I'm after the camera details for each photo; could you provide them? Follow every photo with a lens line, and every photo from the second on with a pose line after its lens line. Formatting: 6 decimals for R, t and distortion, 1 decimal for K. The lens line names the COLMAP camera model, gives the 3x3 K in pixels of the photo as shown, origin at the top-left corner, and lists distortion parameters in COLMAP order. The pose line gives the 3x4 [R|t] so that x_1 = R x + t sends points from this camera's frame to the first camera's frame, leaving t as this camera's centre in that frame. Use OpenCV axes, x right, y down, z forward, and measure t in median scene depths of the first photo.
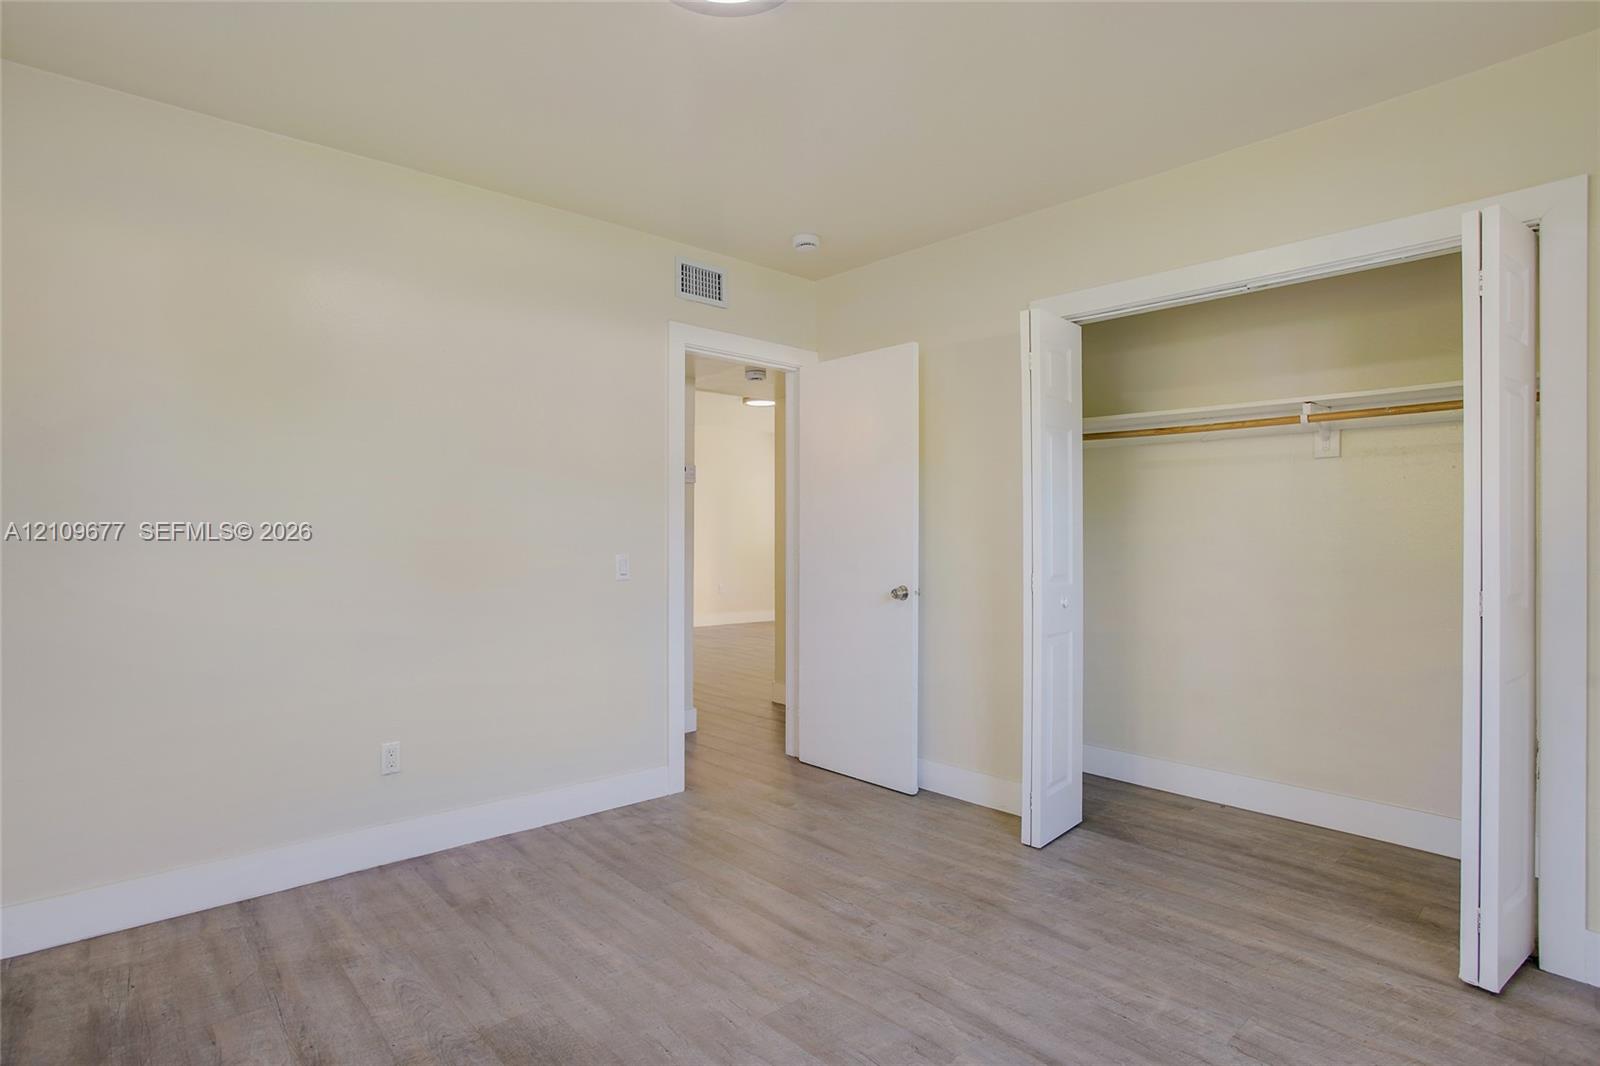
lens RADIAL K [[830.2, 0, 800.0], [0, 830.2, 533.0], [0, 0, 1]] dist [-0.088855, 0.066780]
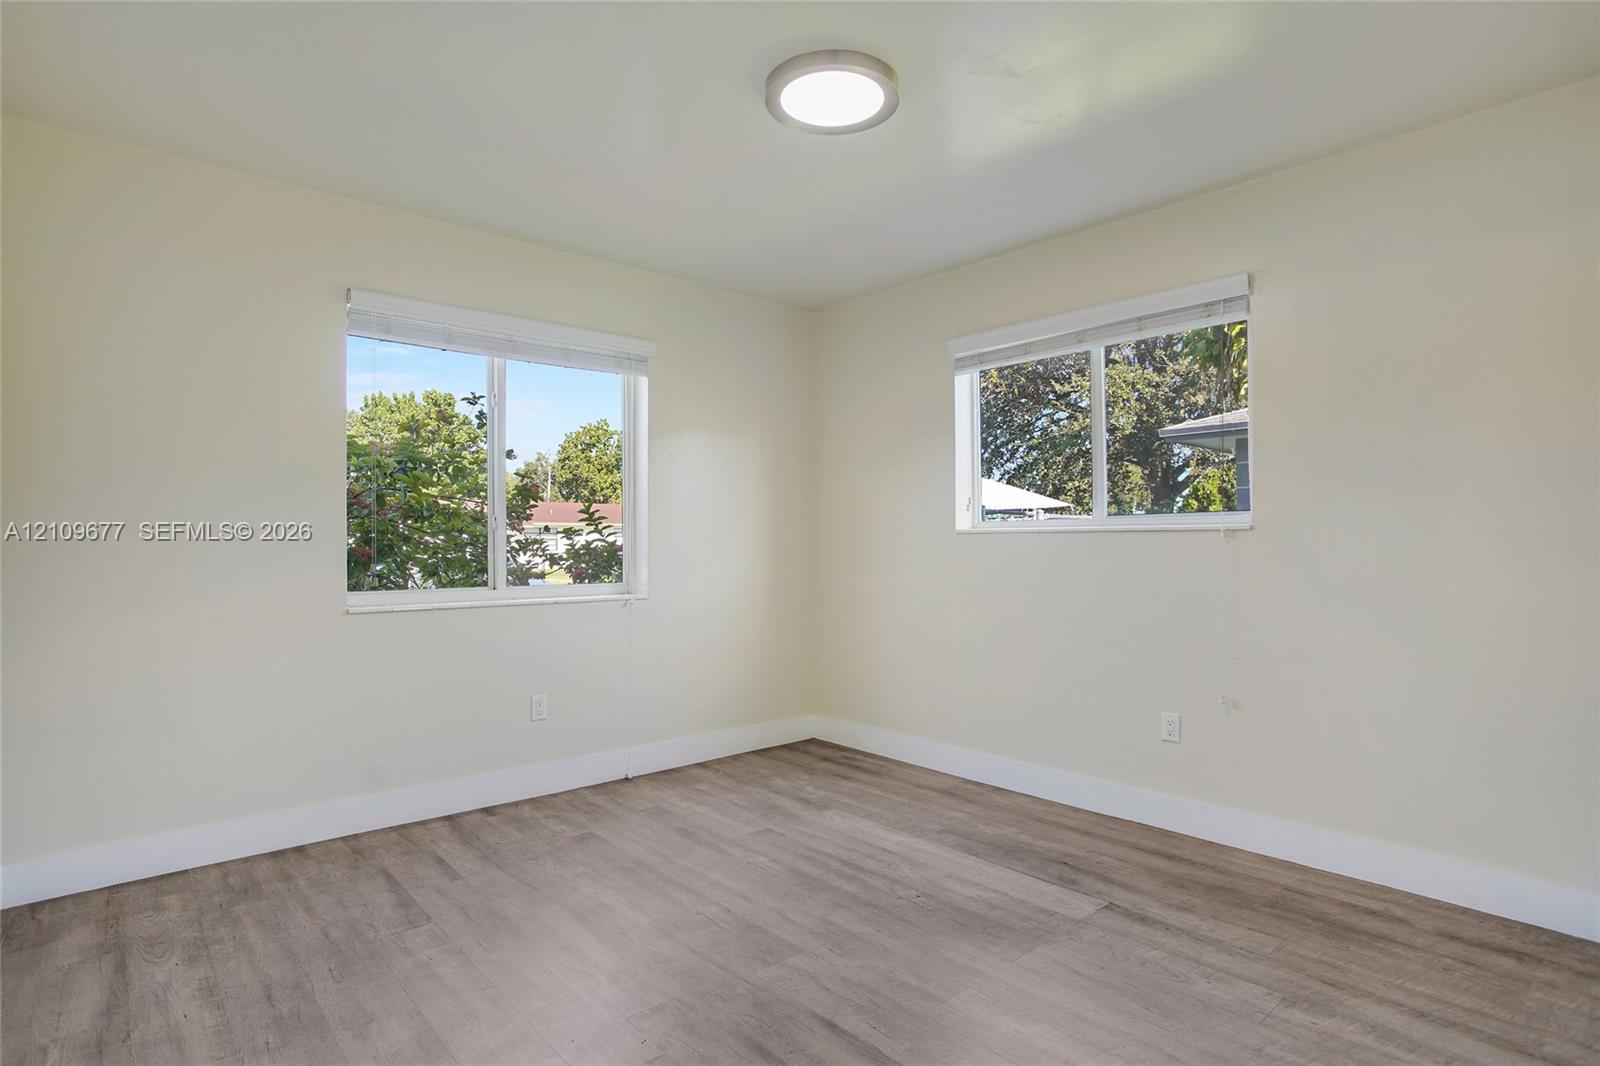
lens RADIAL K [[830.2, 0, 800.0], [0, 830.2, 533.0], [0, 0, 1]] dist [-0.088855, 0.066780]
pose [[-0.999843, 0.003199, 0.017454, -0.058252], [0.002793, 0.999726, -0.023231, 0.050677], [-0.017524, -0.023178, -0.999578, 1.940286]]
